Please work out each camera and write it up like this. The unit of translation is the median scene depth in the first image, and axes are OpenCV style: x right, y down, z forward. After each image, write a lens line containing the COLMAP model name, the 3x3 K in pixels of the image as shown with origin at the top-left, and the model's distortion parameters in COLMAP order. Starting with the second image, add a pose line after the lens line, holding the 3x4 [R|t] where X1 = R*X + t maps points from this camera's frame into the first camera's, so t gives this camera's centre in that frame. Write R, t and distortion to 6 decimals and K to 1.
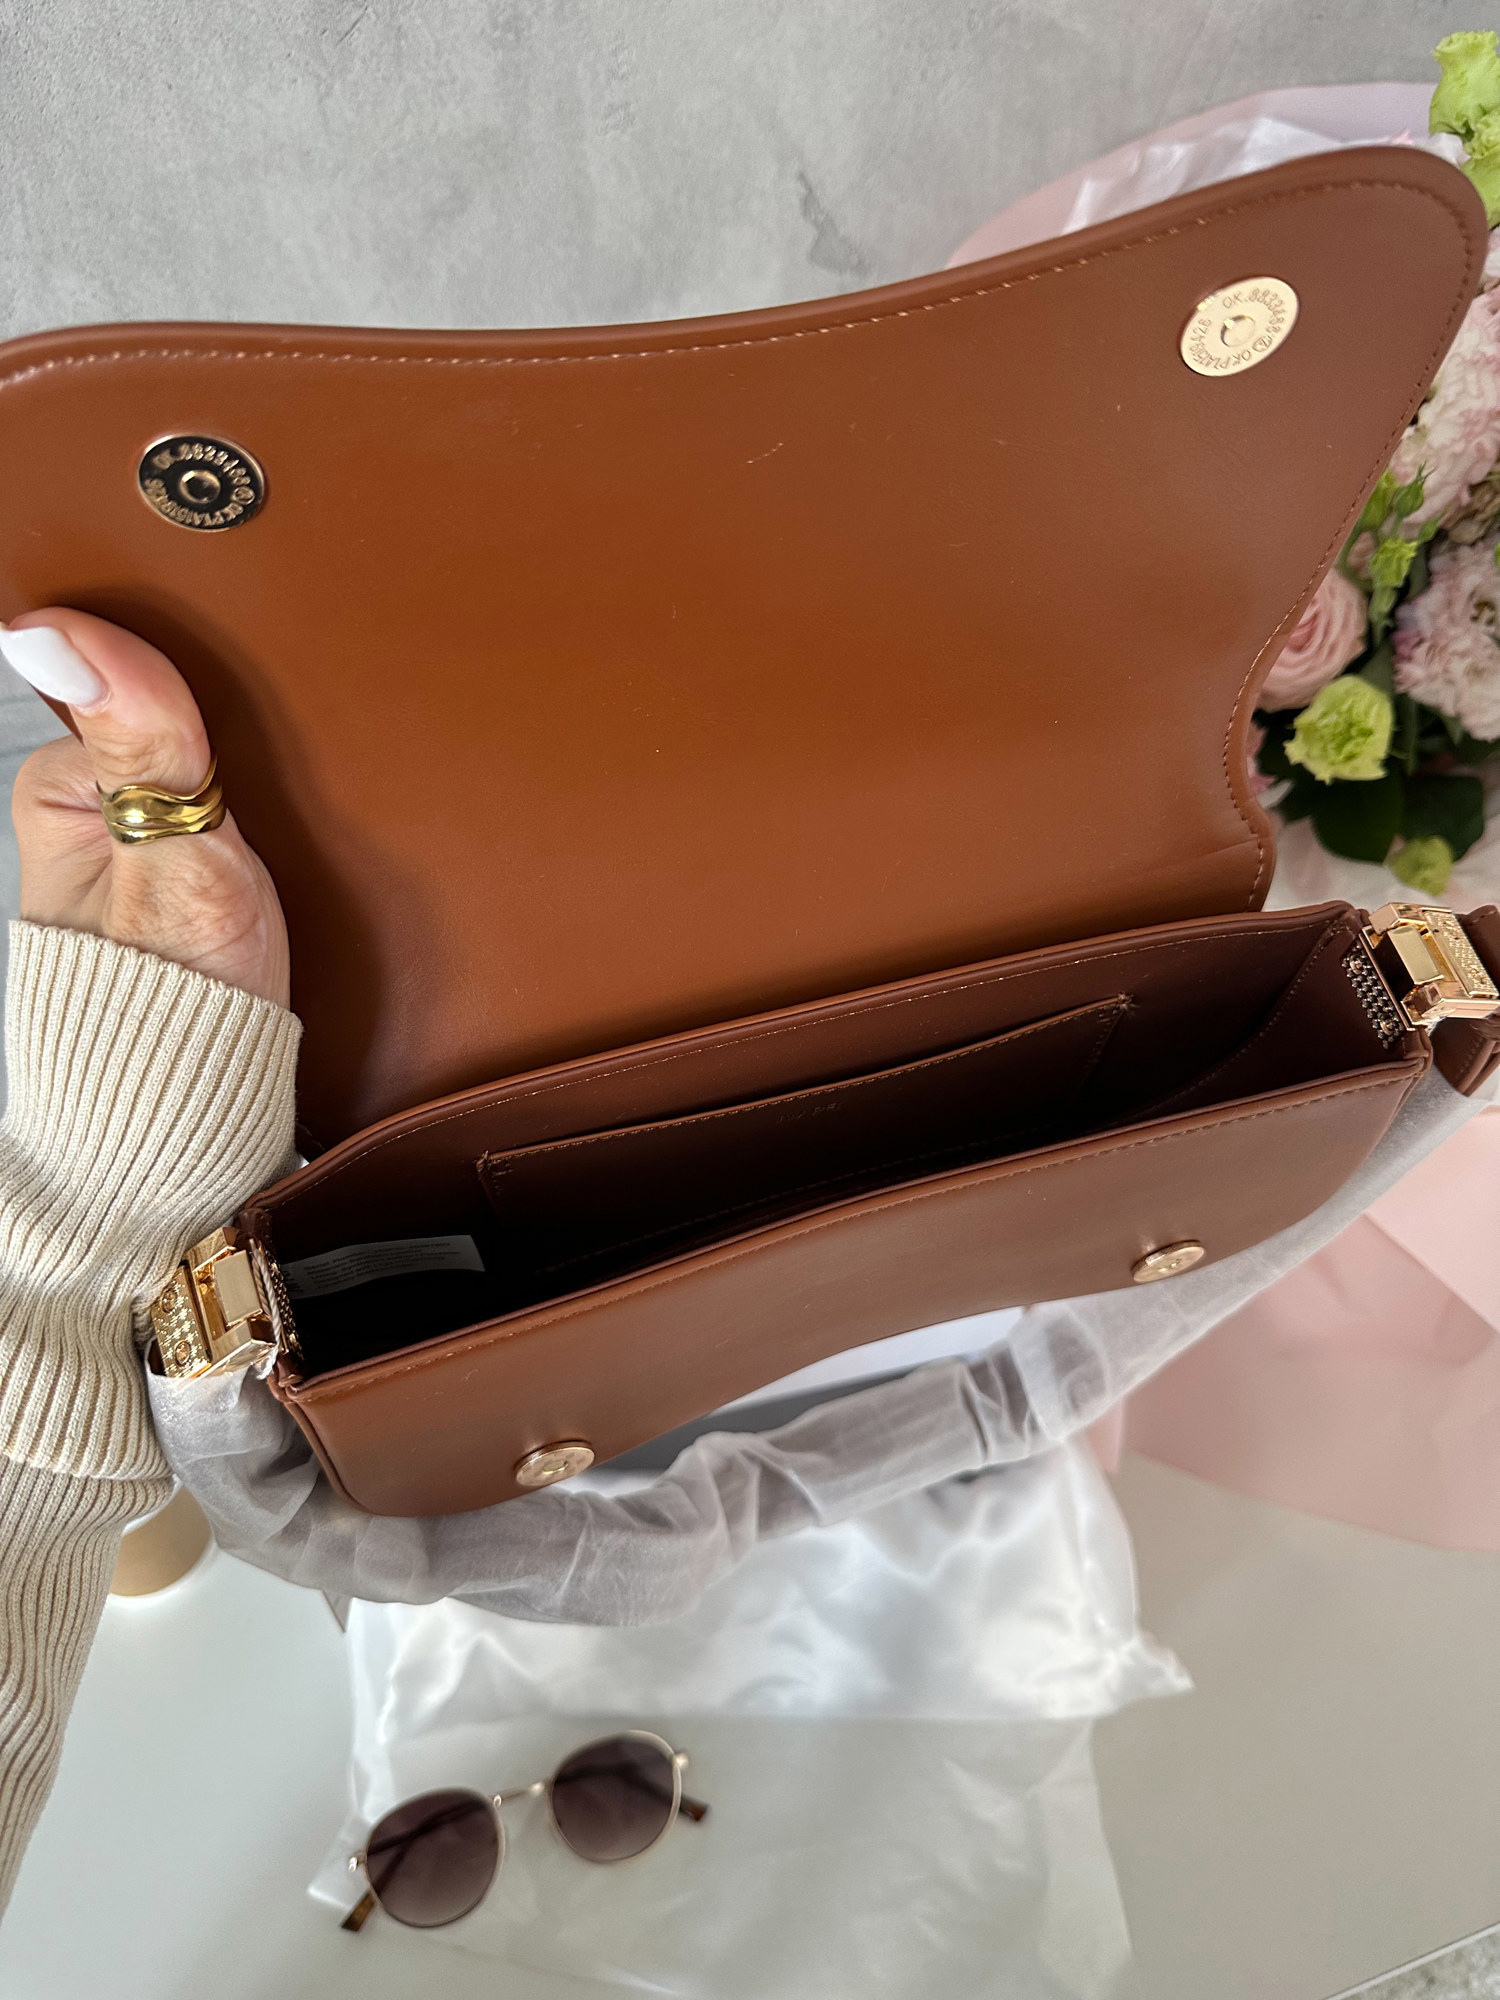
lens RADIAL K [[1500.7, 0, 733.9], [0, 1500.7, 1031.6], [0, 0, 1]] dist [-0.006031, -0.002952]
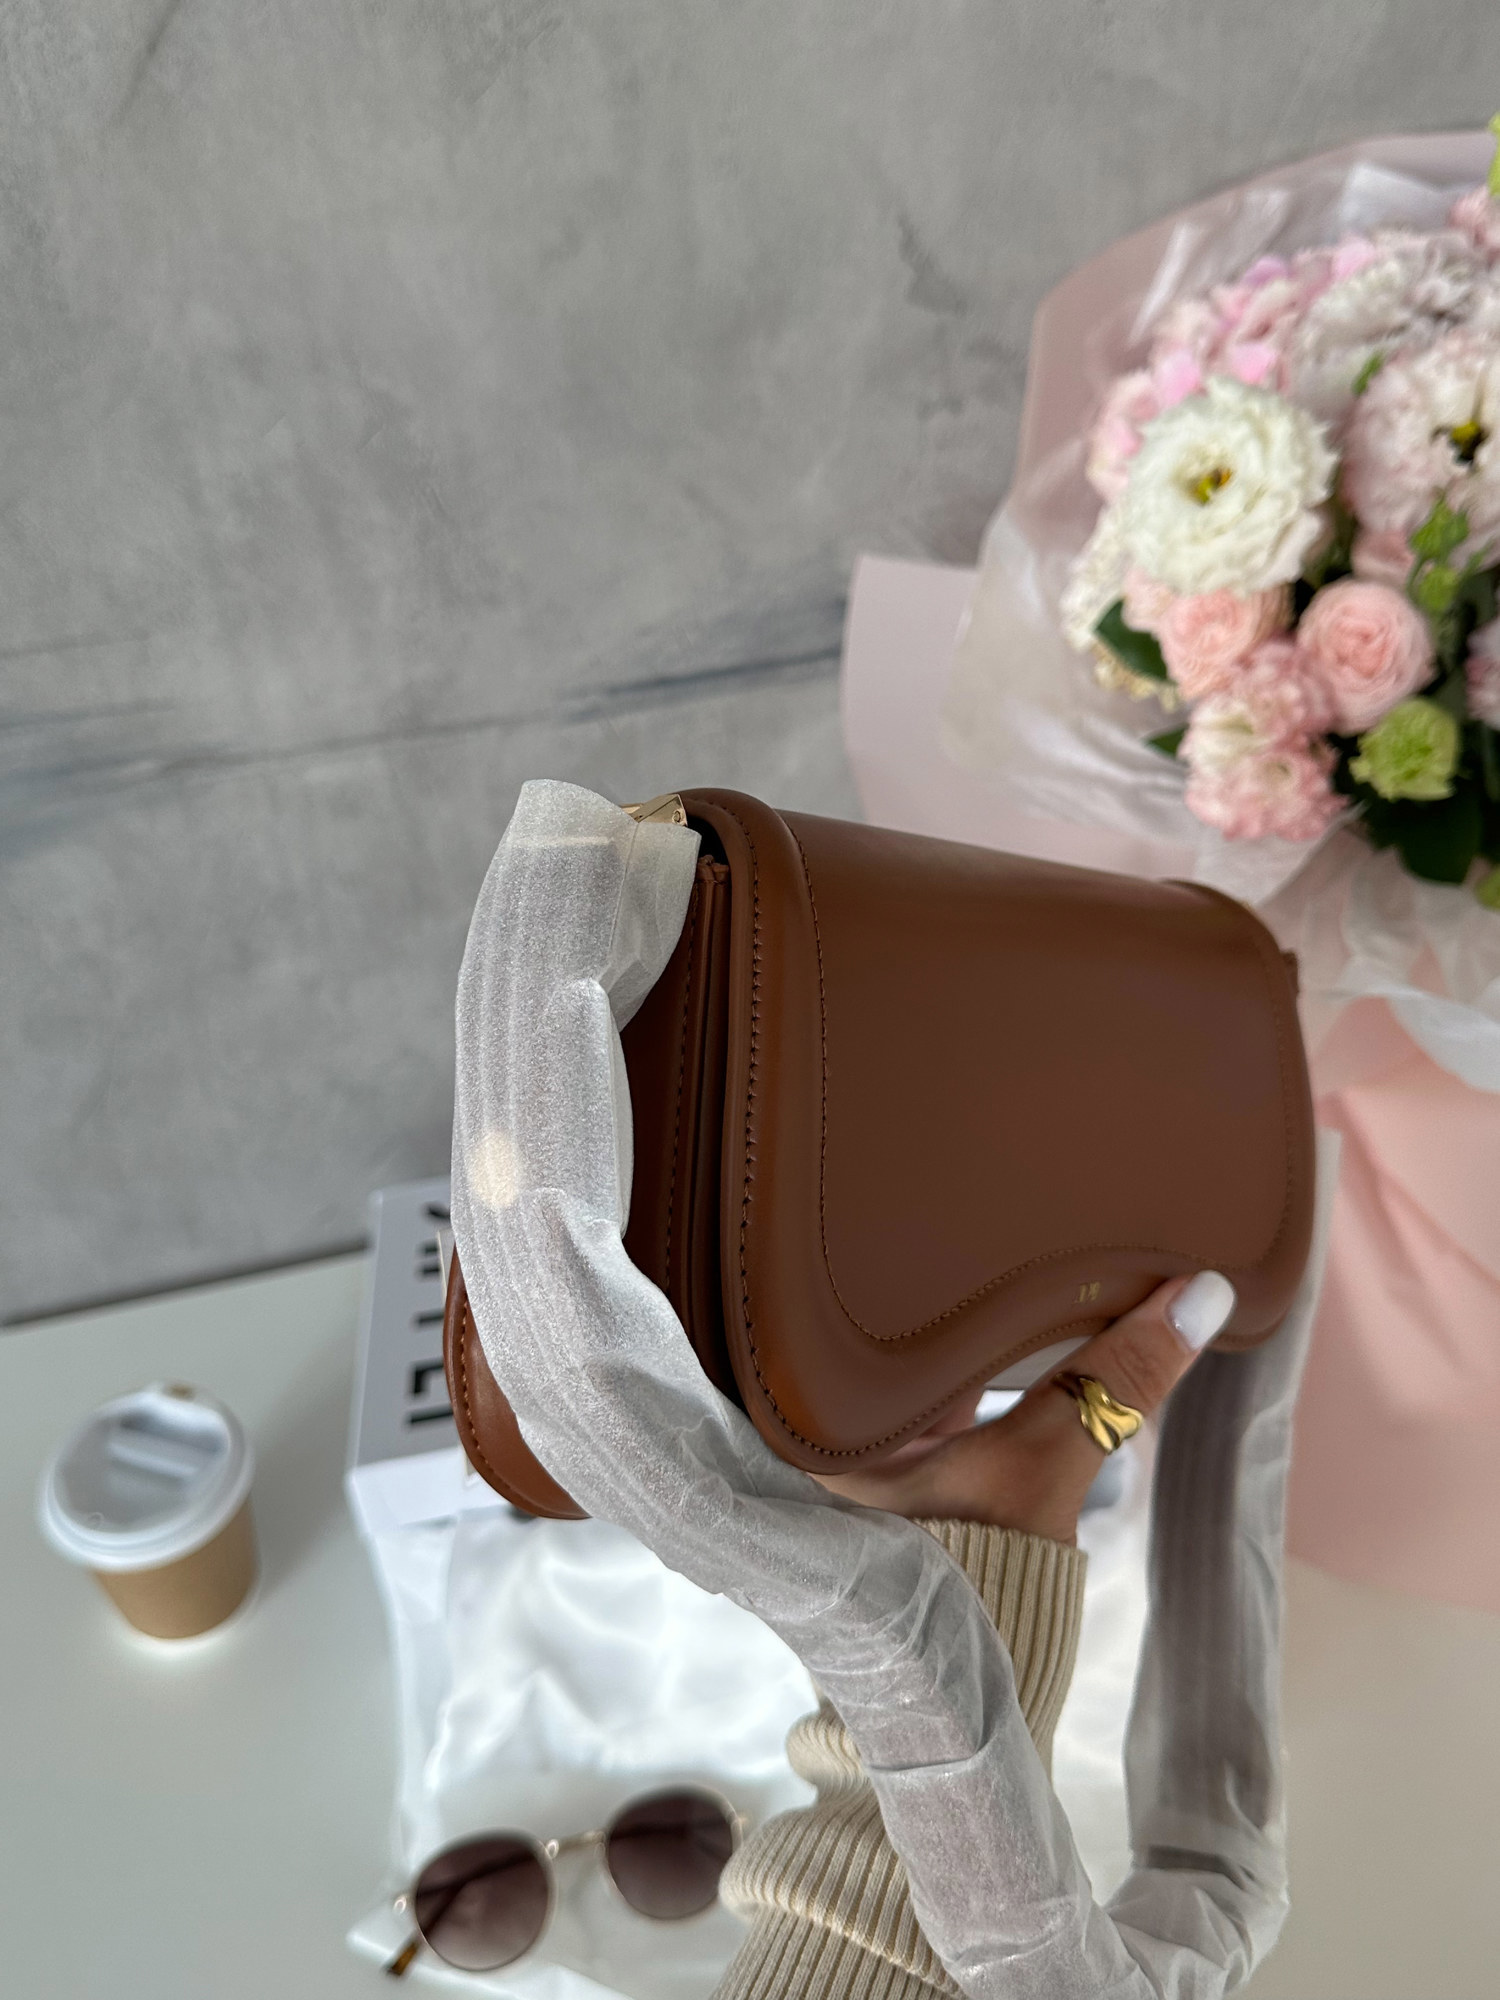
lens RADIAL K [[1747.8, 0, 750.0], [0, 1747.8, 1000.0], [0, 0, 1]] dist [0.085686, -0.151821]
pose [[0.998959, 0.023690, -0.038978, 0.000952], [-0.026764, 0.996409, -0.080334, 0.067874], [0.036935, 0.081294, 0.996006, -0.183400]]
